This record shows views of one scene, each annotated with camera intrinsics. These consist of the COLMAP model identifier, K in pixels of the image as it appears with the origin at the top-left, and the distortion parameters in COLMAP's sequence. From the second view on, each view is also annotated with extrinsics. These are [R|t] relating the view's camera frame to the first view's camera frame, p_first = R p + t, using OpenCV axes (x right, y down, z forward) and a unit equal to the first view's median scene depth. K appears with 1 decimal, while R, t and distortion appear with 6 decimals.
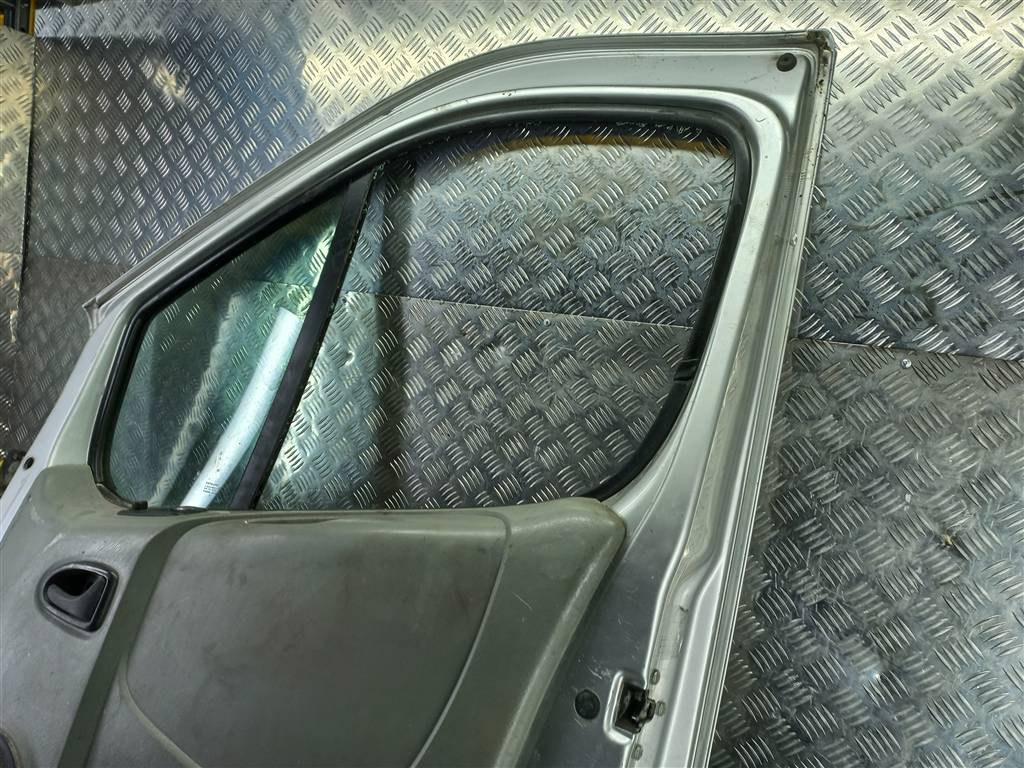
lens RADIAL K [[719.9, 0, 515.6], [0, 719.9, 388.9], [0, 0, 1]] dist [0.020697, 0.010248]
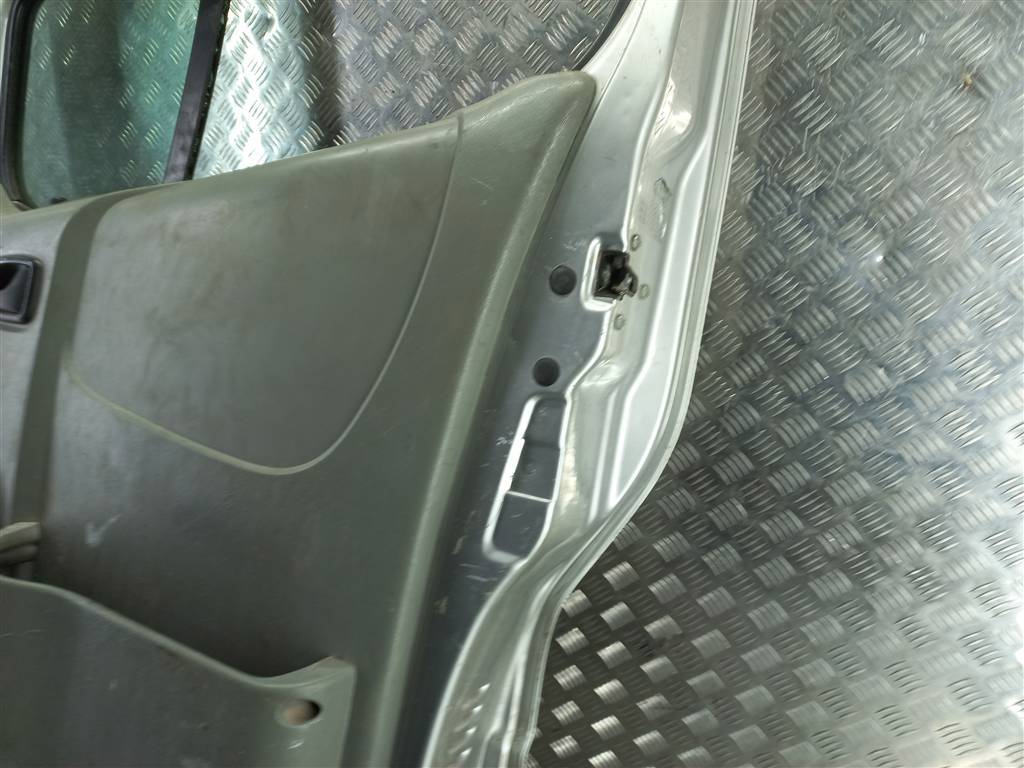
lens RADIAL K [[719.9, 0, 515.1], [0, 719.9, 386.6], [0, 0, 1]] dist [0.020697, 0.010248]
pose [[0.995615, -0.093239, 0.007565, 0.017698], [0.089639, 0.974037, 0.207885, 0.315128], [-0.026751, -0.206296, 0.978124, 0.082720]]
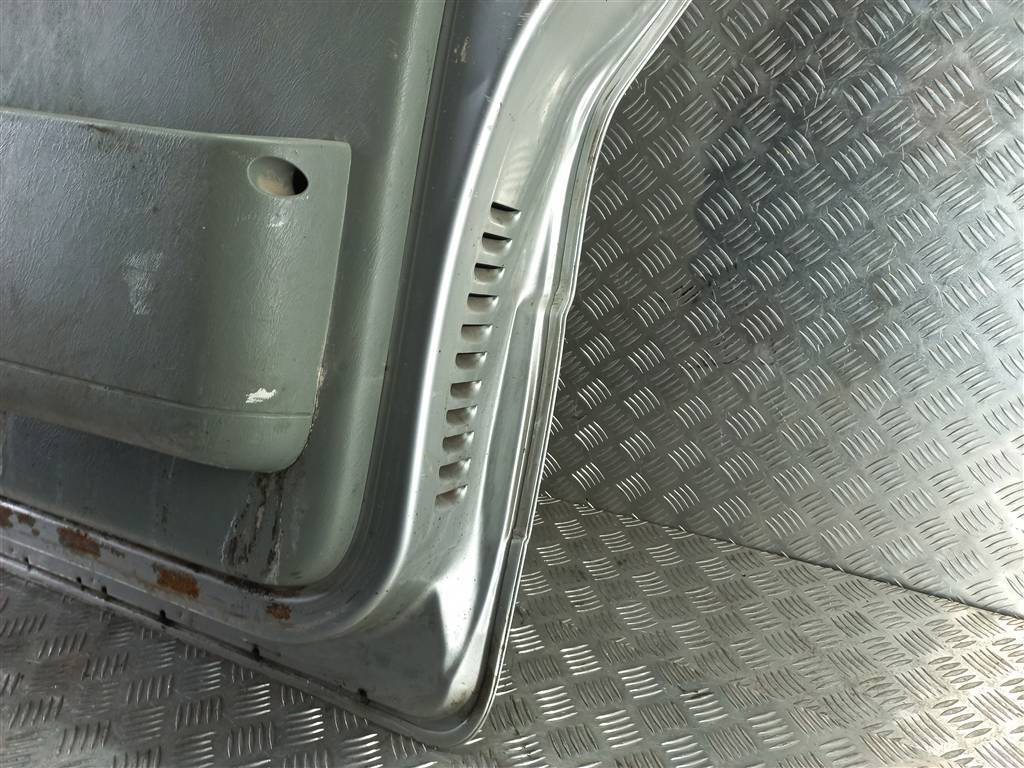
lens RADIAL K [[719.9, 0, 514.4], [0, 719.9, 378.8], [0, 0, 1]] dist [0.020697, 0.010248]
pose [[0.993730, -0.110193, 0.018928, -0.076363], [0.099505, 0.948832, 0.299693, 0.783142], [-0.050984, -0.295931, 0.953848, 0.160428]]
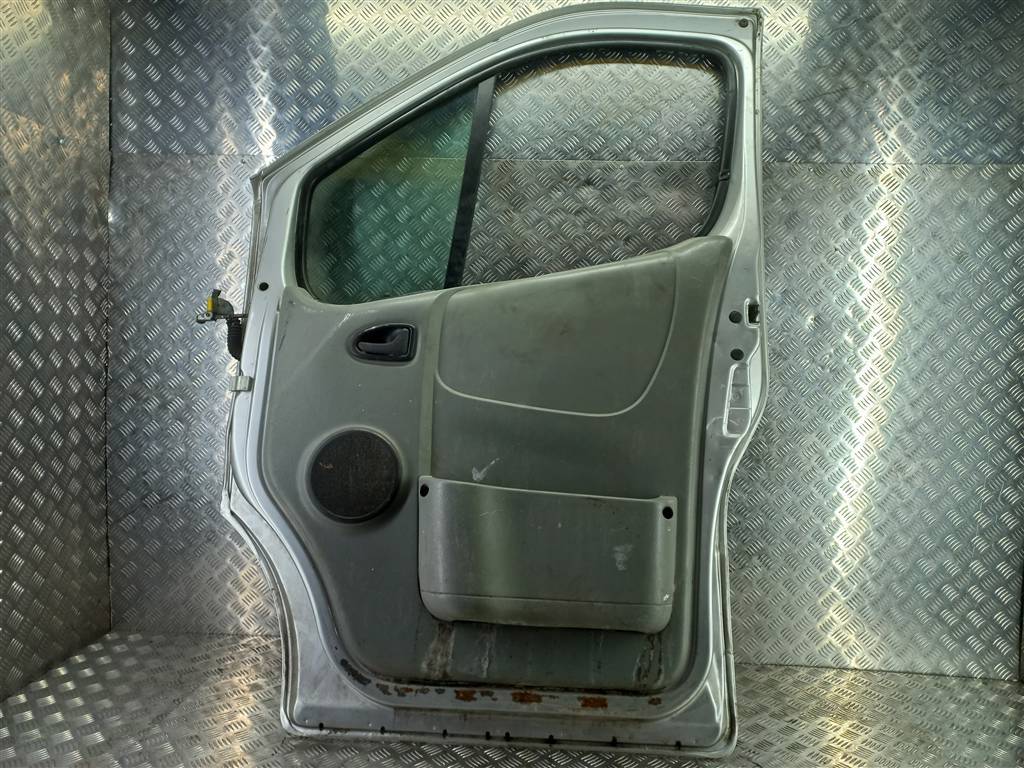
lens RADIAL K [[719.9, 0, 516.4], [0, 719.9, 386.0], [0, 0, 1]] dist [0.020697, 0.010248]
pose [[0.903170, -0.115985, 0.413319, -1.155854], [0.115717, 0.992948, 0.025779, 0.427396], [-0.413394, 0.024545, 0.910221, -0.549544]]
